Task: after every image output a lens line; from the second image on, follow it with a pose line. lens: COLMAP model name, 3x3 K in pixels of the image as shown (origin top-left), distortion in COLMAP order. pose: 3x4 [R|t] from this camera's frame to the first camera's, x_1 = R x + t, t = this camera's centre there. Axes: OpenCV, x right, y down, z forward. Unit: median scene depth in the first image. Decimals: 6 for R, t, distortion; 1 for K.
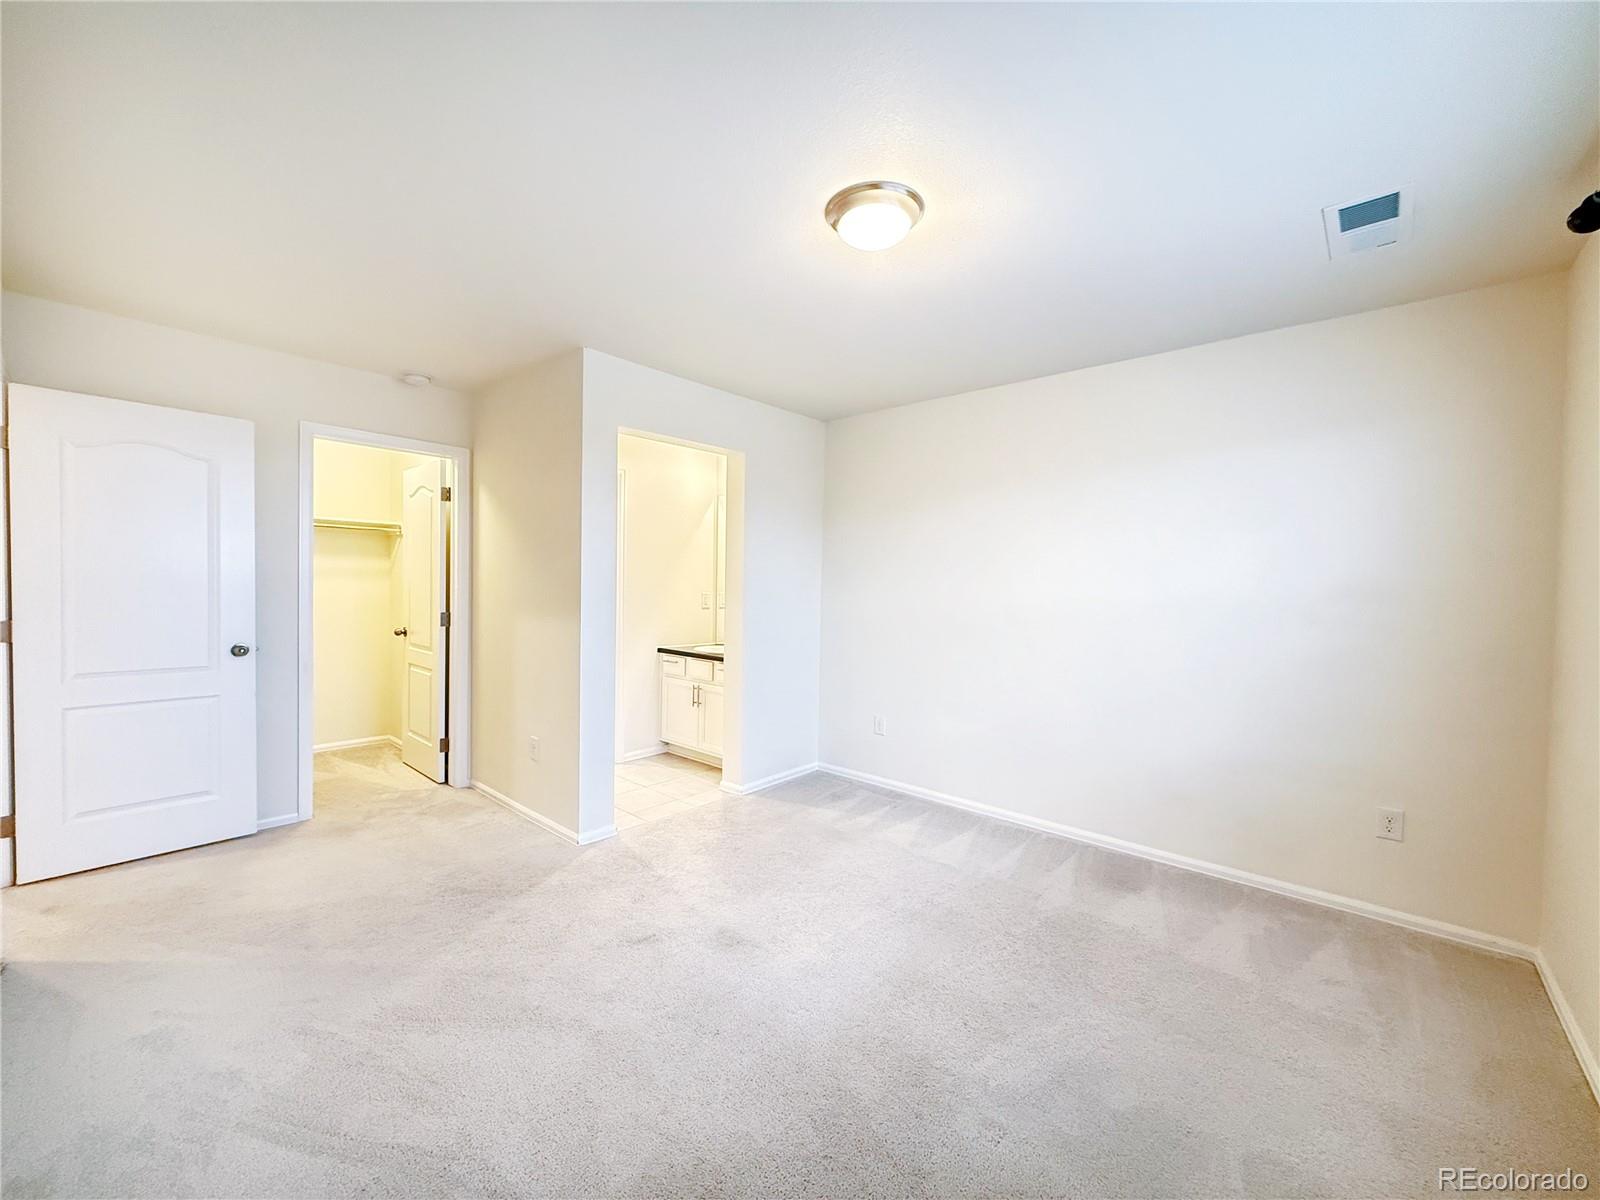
lens RADIAL K [[641.0, 0, 800.0], [0, 641.0, 600.0], [0, 0, 1]] dist [0.001978, -0.000061]
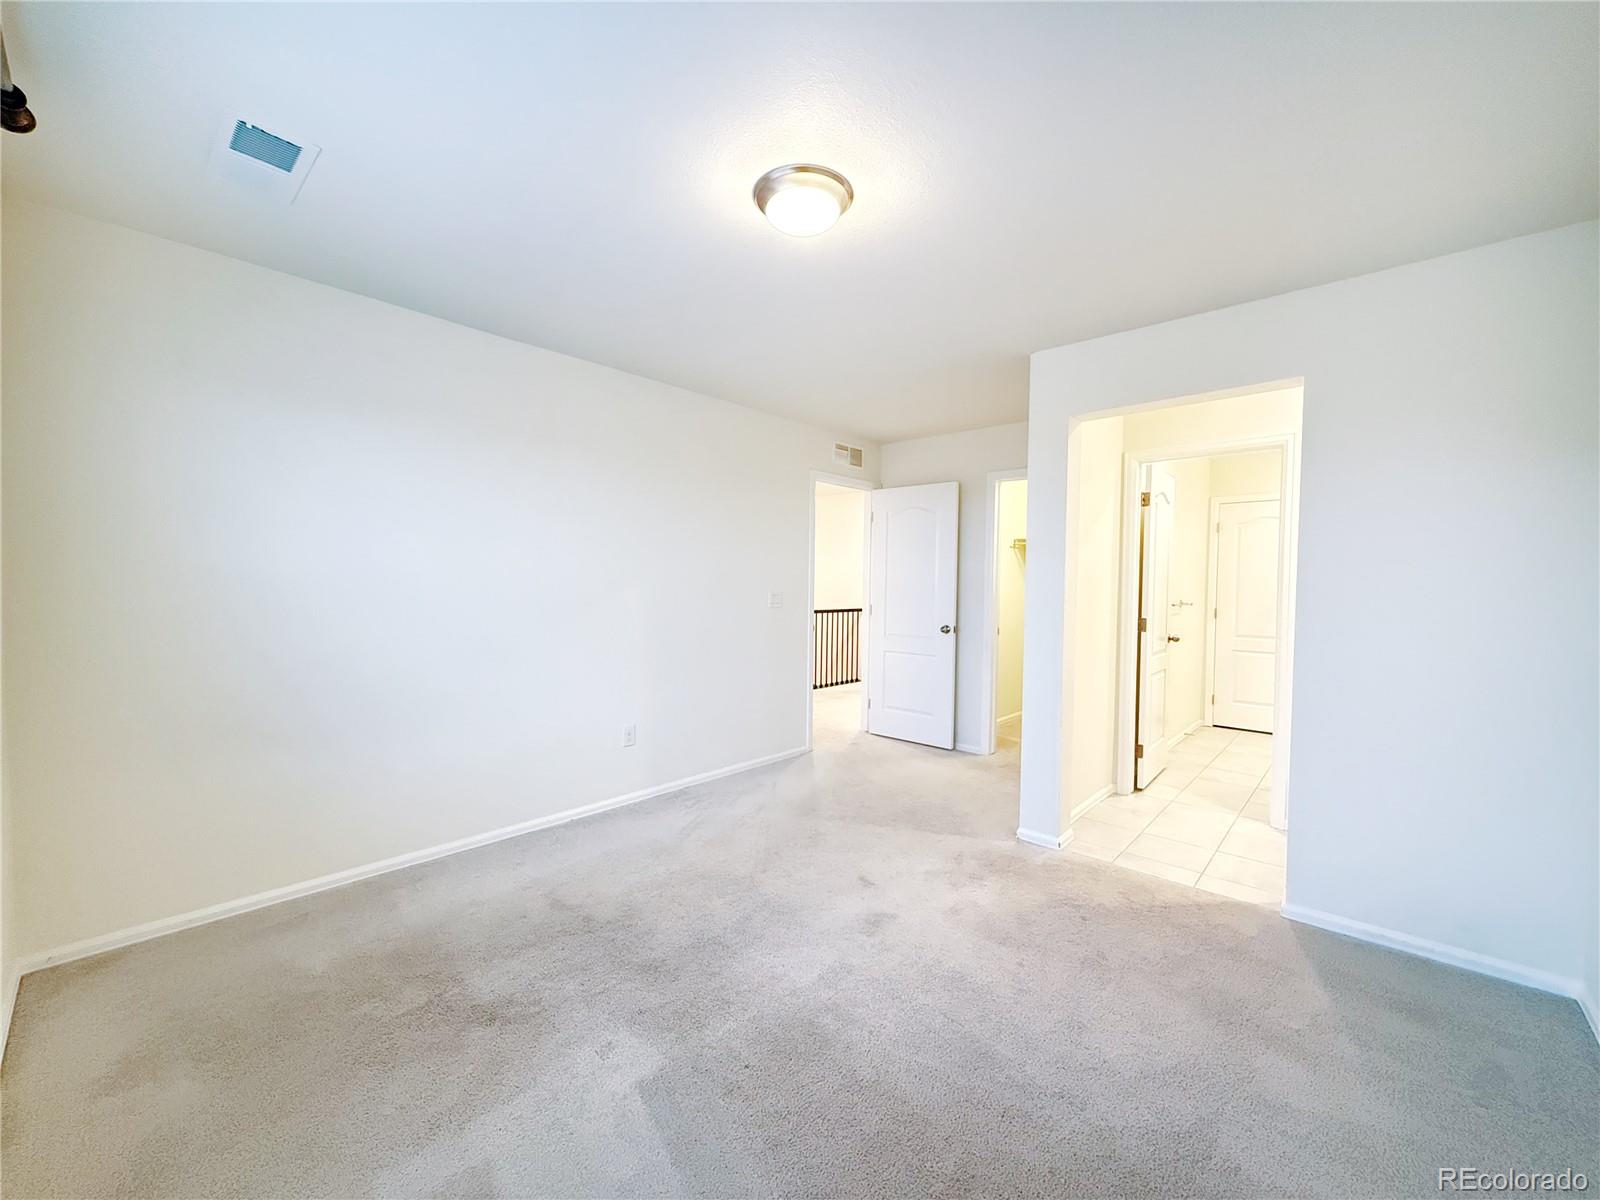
lens RADIAL K [[641.0, 0, 800.0], [0, 641.0, 600.0], [0, 0, 1]] dist [0.001978, -0.000061]
pose [[-0.003561, 0.013350, -0.999905, 0.704703], [-0.040266, 0.999098, 0.013482, -0.000729], [0.999183, 0.040310, -0.003020, 0.651467]]
